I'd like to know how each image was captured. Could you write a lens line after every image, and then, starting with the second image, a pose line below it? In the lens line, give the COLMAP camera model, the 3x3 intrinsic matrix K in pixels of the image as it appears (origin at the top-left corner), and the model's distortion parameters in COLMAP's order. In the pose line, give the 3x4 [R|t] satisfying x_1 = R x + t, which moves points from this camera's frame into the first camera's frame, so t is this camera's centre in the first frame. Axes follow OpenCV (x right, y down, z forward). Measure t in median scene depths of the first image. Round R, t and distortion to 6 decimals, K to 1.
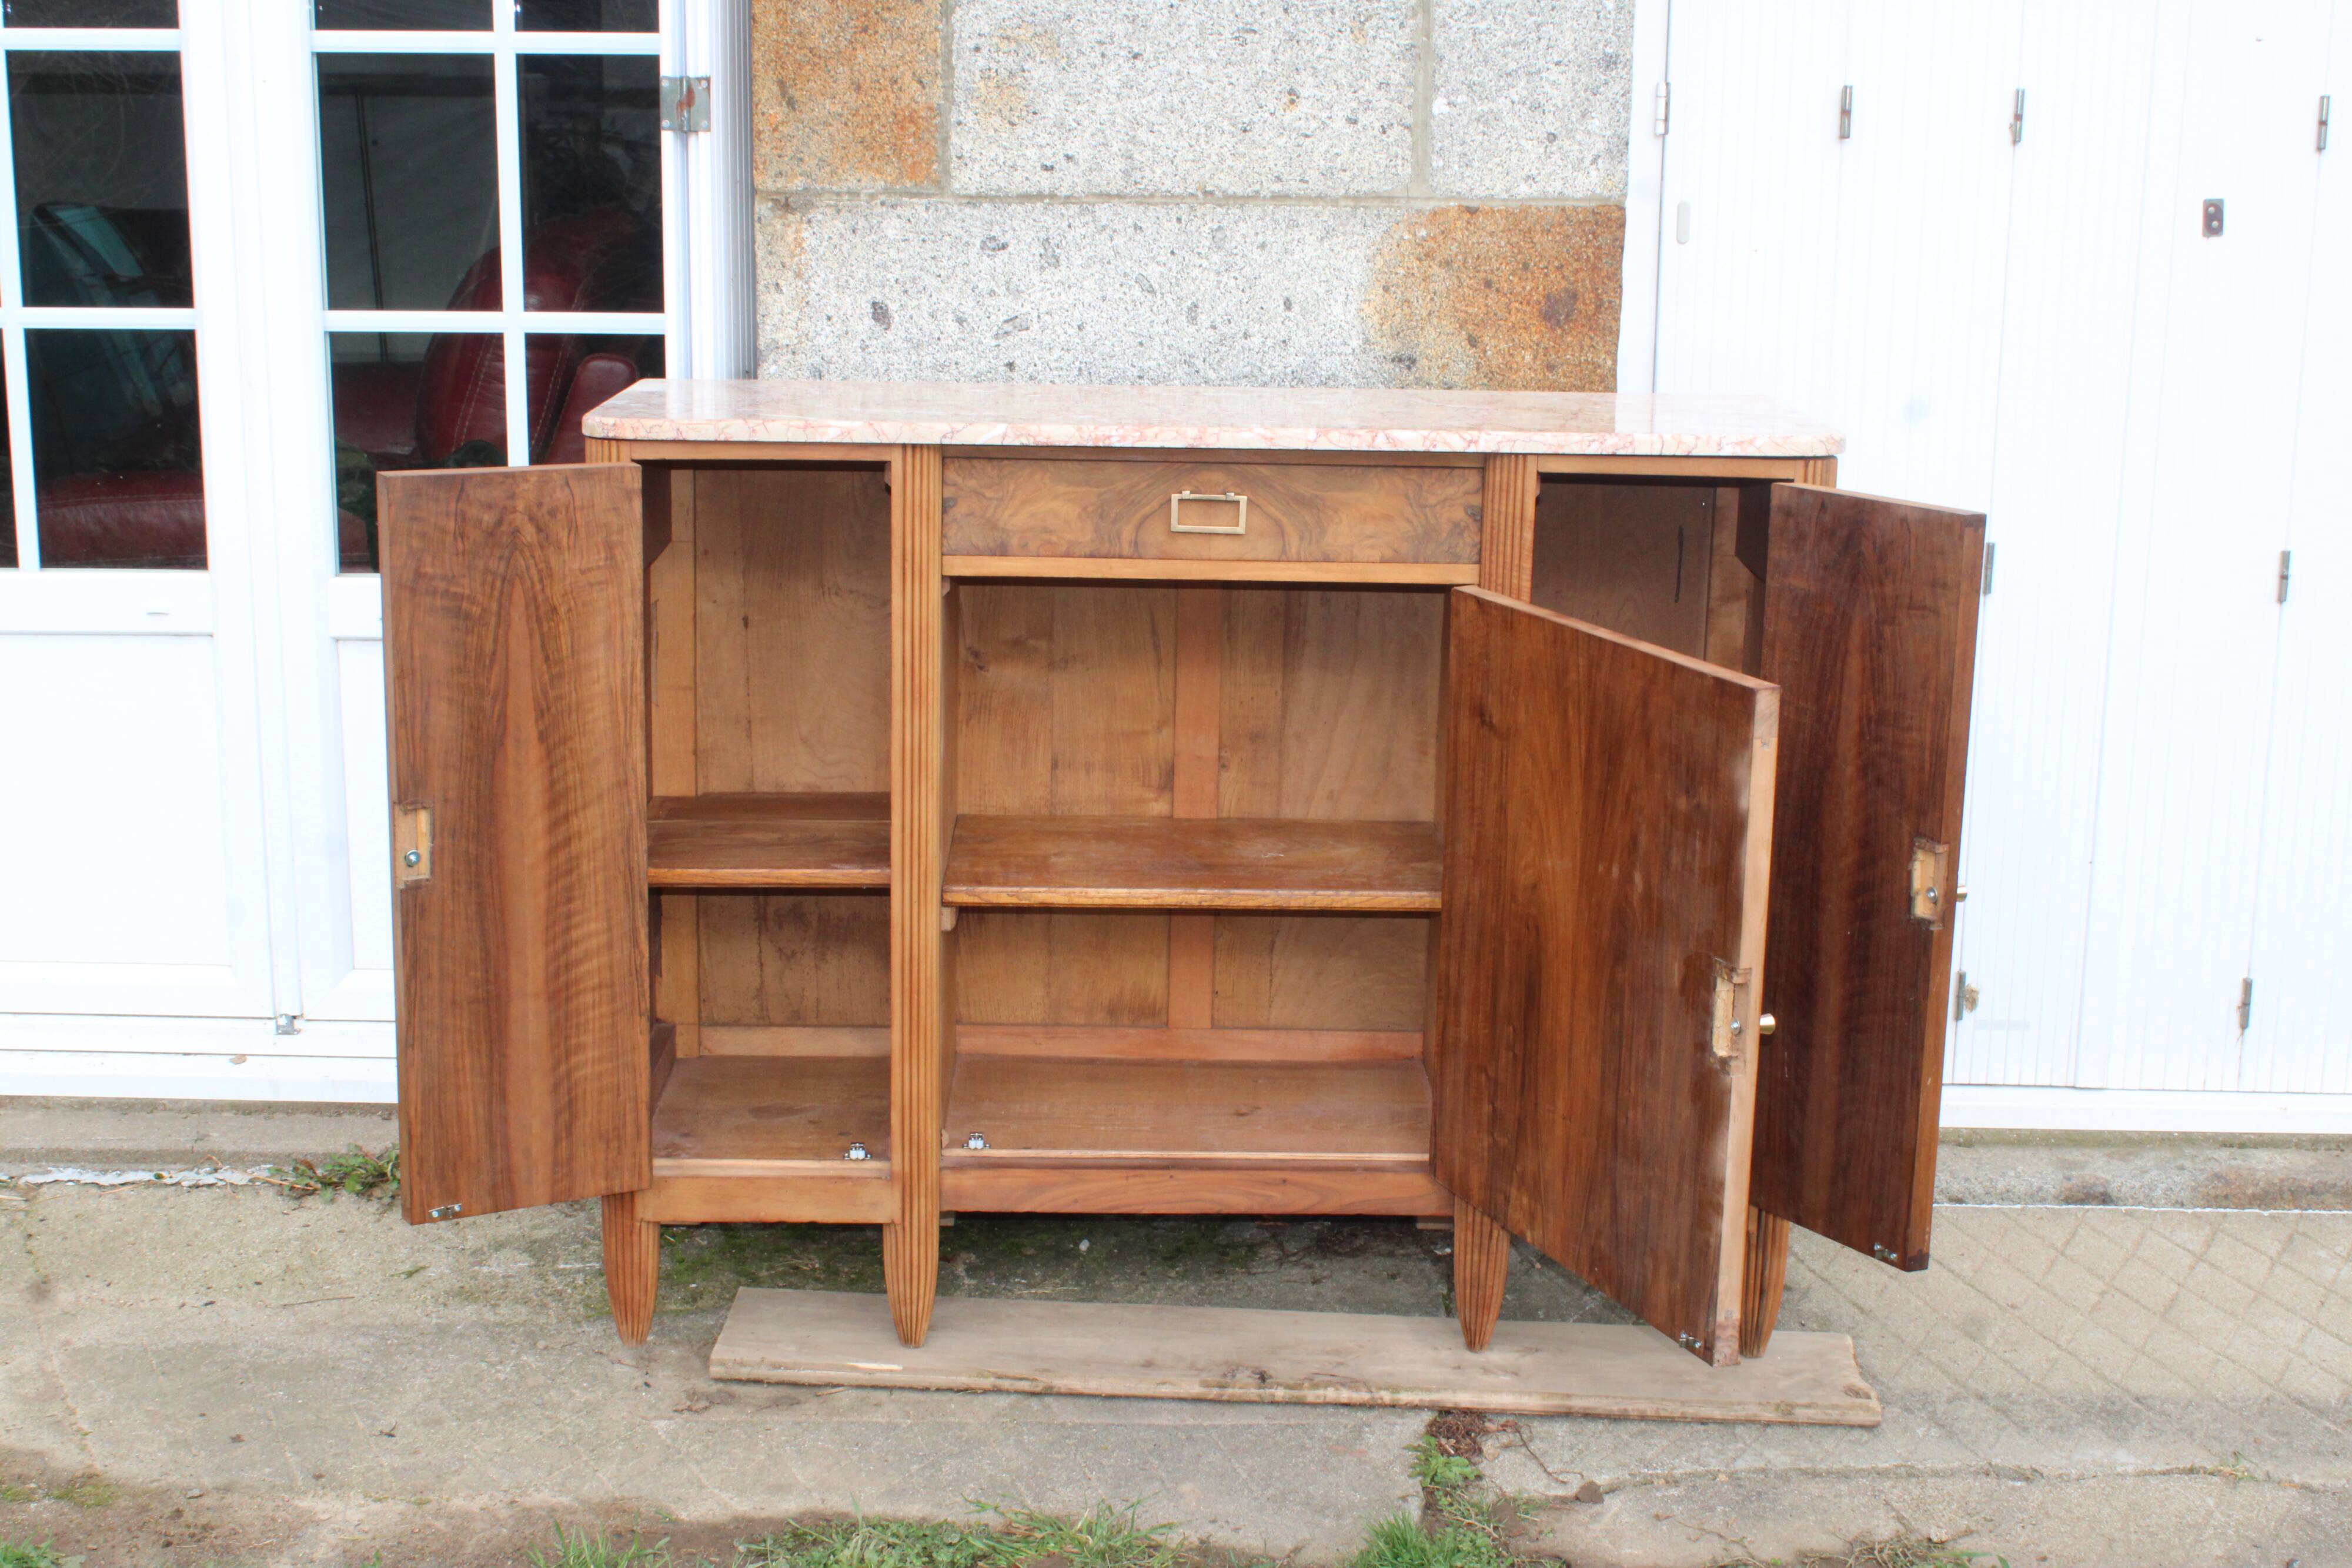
lens RADIAL K [[3202.5, 0, 1165.6], [0, 3202.5, 764.9], [0, 0, 1]] dist [-0.073101, 0.169231]
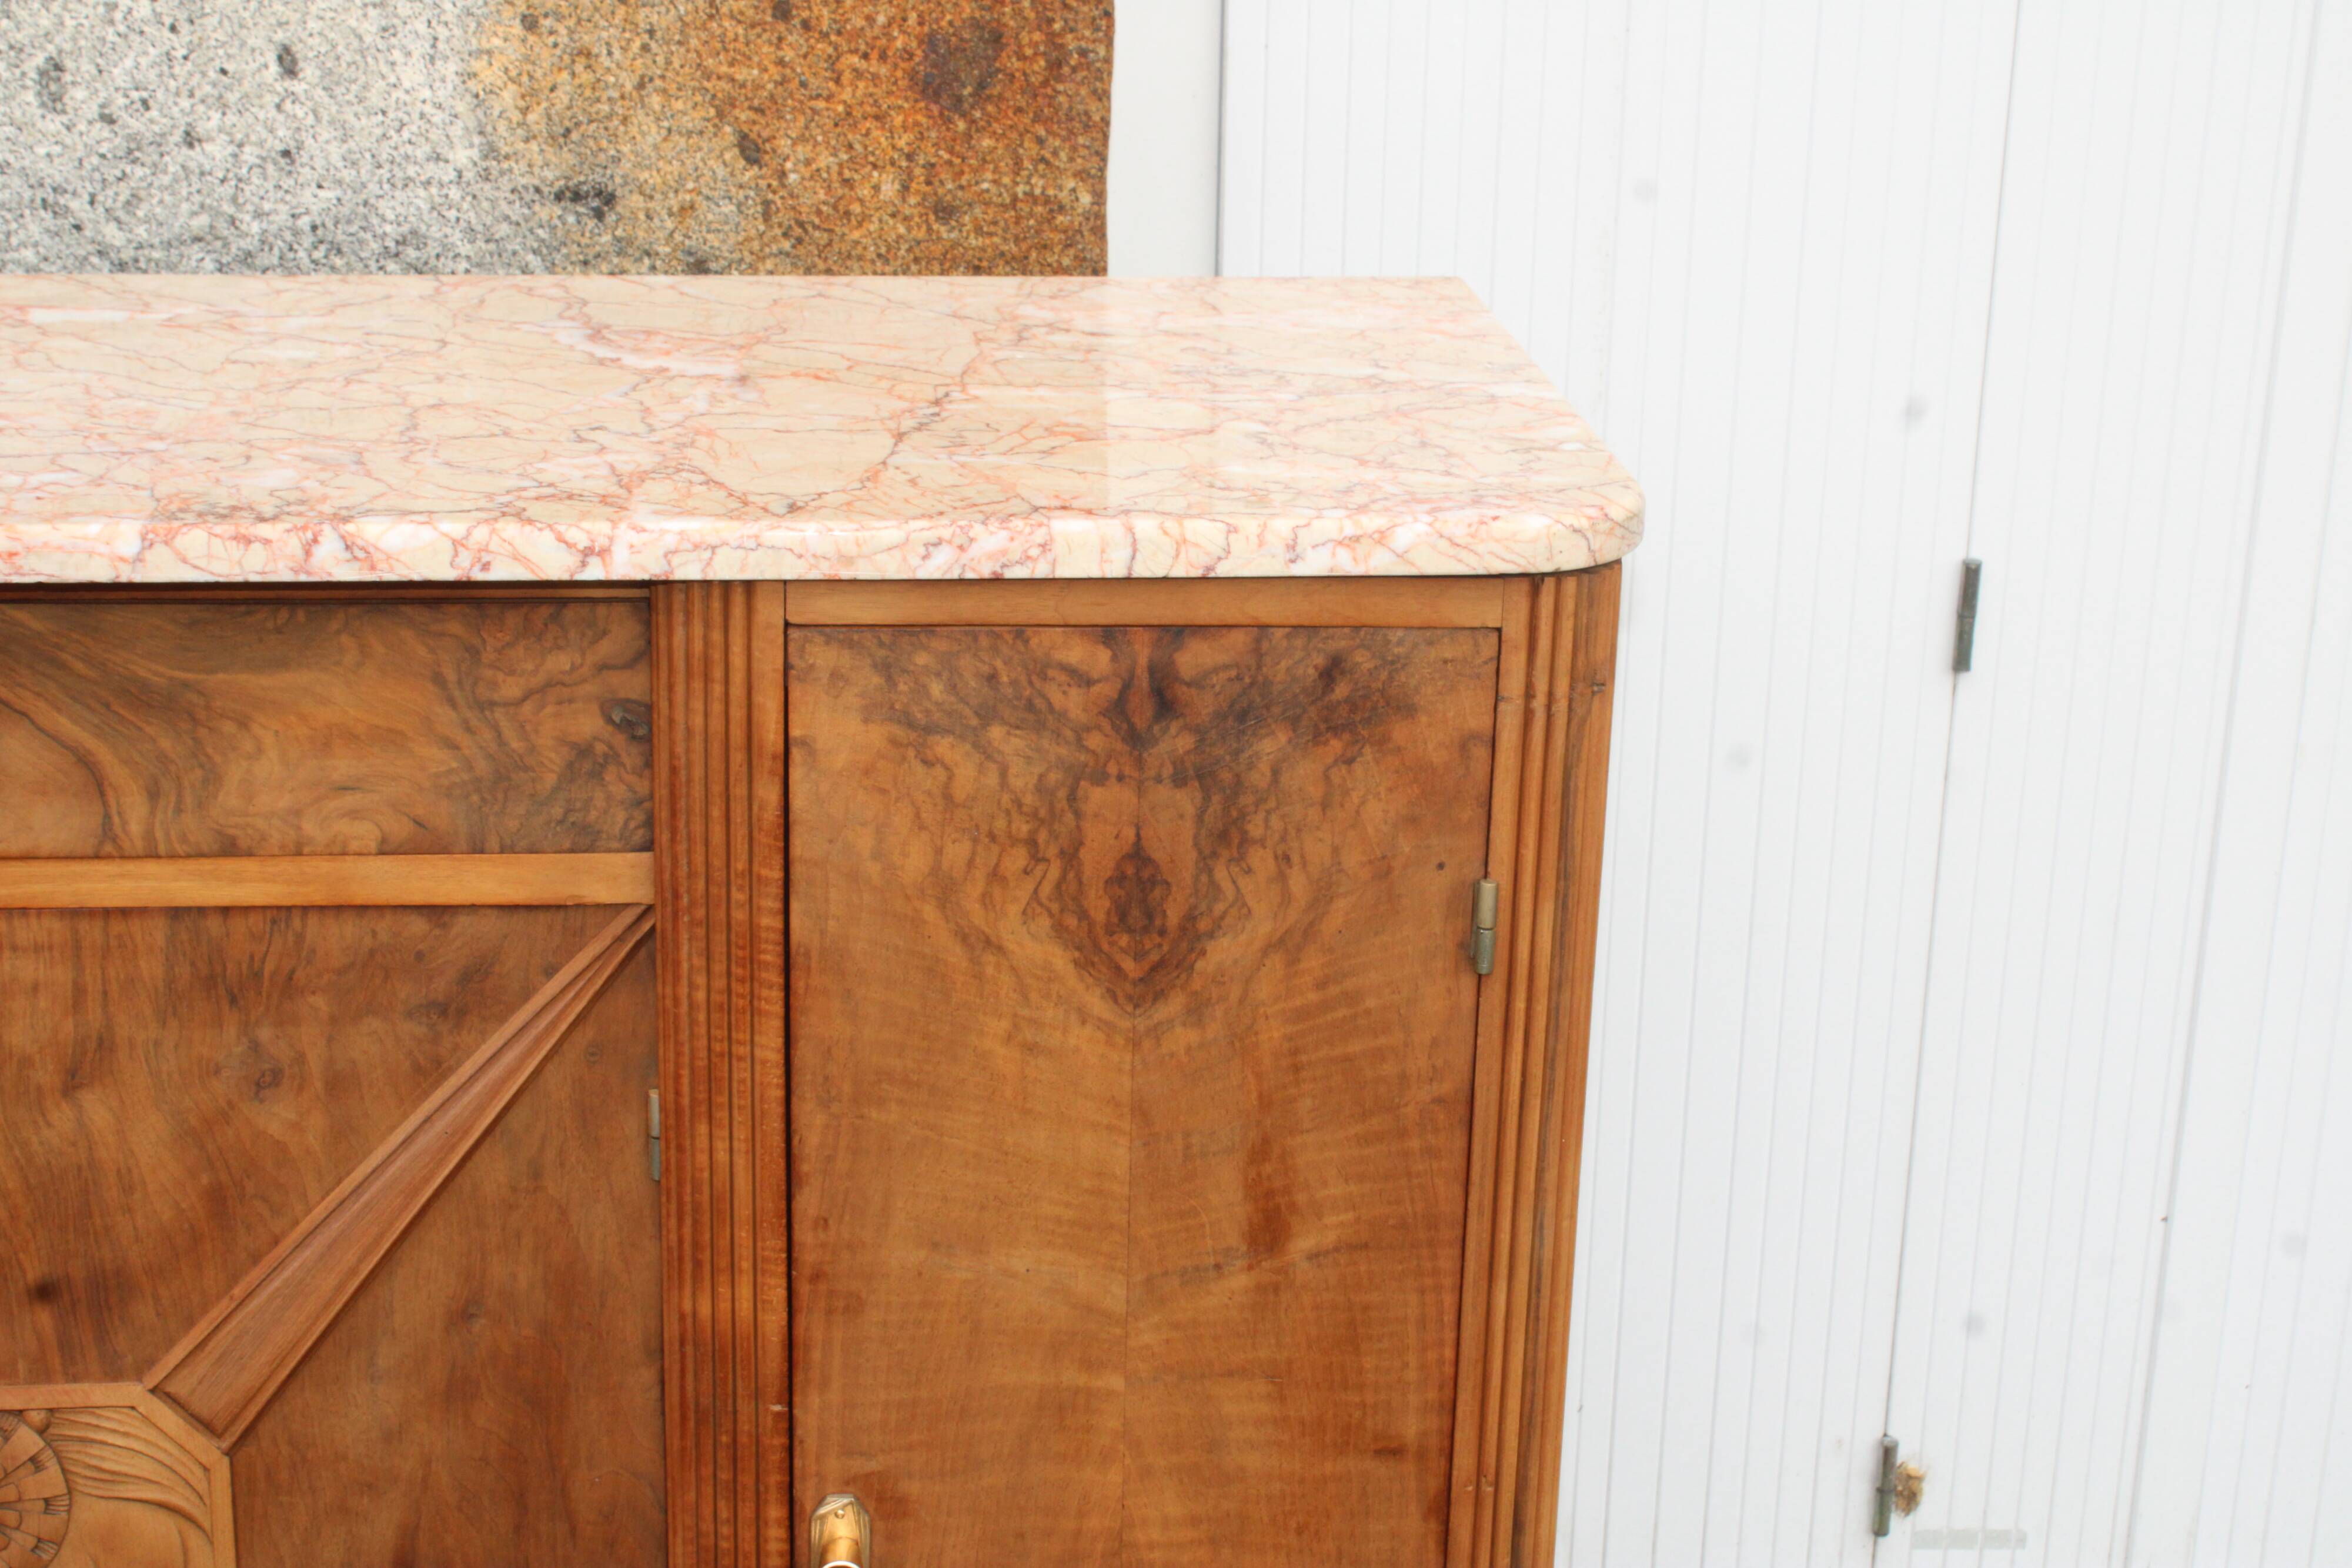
lens RADIAL K [[3763.2, 0, 1150.6], [0, 3763.2, 767.4], [0, 0, 1]] dist [-0.029305, 0.139315]
pose [[0.997150, -0.017831, 0.073310, 0.111282], [0.009096, 0.992996, 0.117797, -0.111115], [-0.074897, -0.116795, 0.990328, 0.513774]]
